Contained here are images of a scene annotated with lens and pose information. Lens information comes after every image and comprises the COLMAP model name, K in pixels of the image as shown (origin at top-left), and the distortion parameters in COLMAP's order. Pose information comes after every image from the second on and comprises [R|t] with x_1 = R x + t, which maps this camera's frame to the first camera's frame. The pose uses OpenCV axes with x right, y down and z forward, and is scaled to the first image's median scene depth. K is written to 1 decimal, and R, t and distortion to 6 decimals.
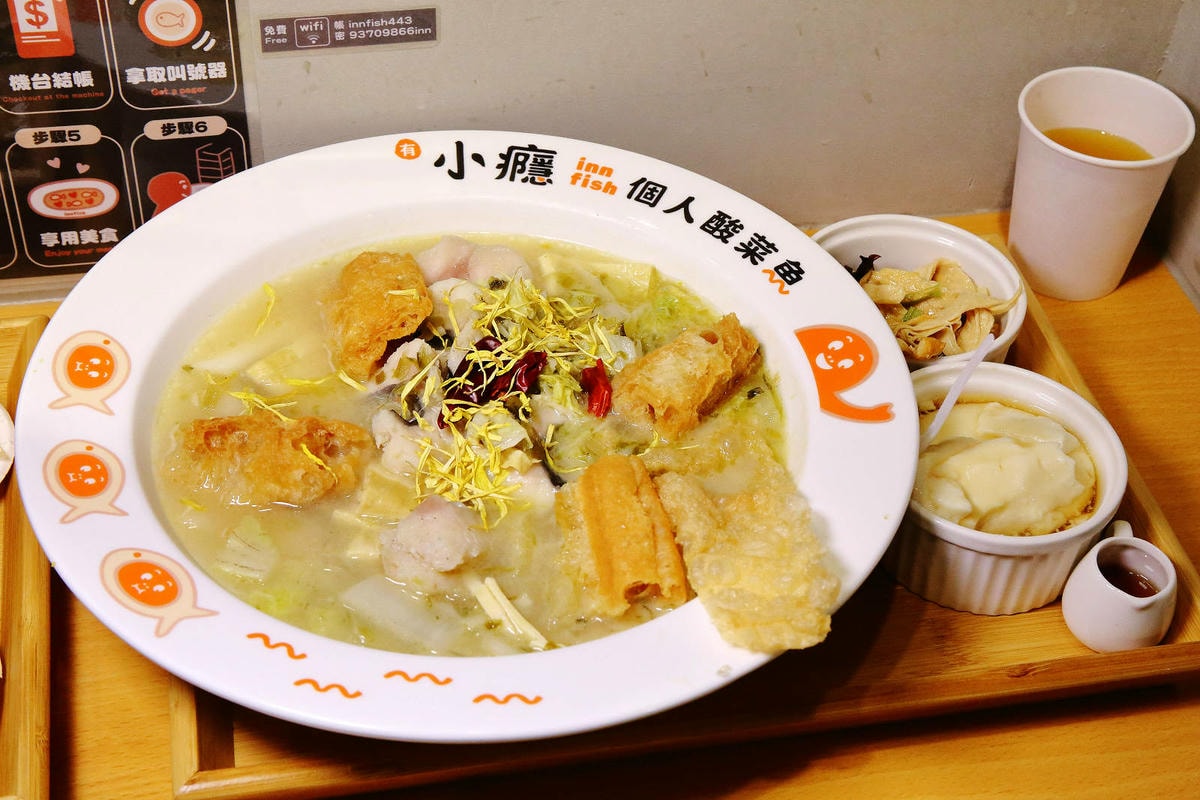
lens RADIAL K [[1816.3, 0, 607.2], [0, 1816.3, 392.4], [0, 0, 1]] dist [0.069291, 0.000000]
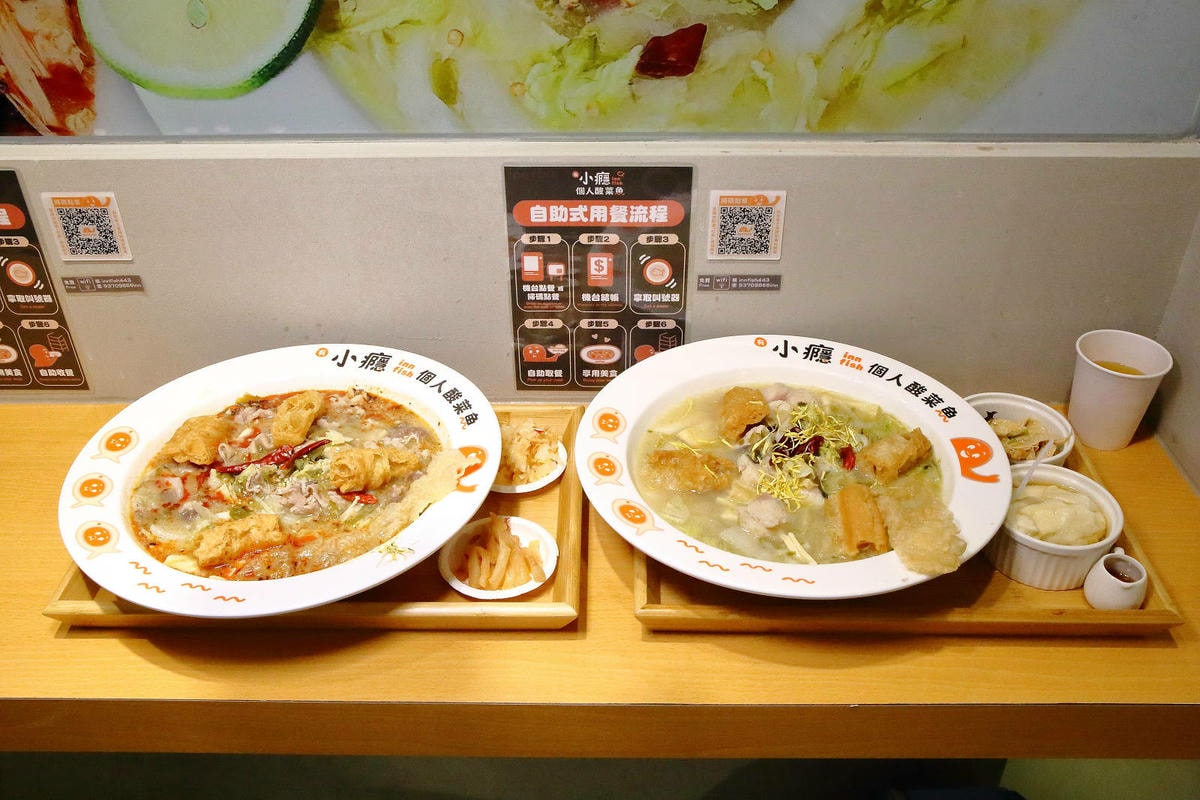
lens RADIAL K [[1069.4, 0, 611.0], [0, 1069.4, 392.3], [0, 0, 1]] dist [-0.033435, 0.058352]
pose [[0.975512, 0.081298, -0.204372, -0.024871], [-0.110672, 0.984415, -0.136668, 0.115466], [0.190076, 0.155939, 0.969306, -0.210956]]
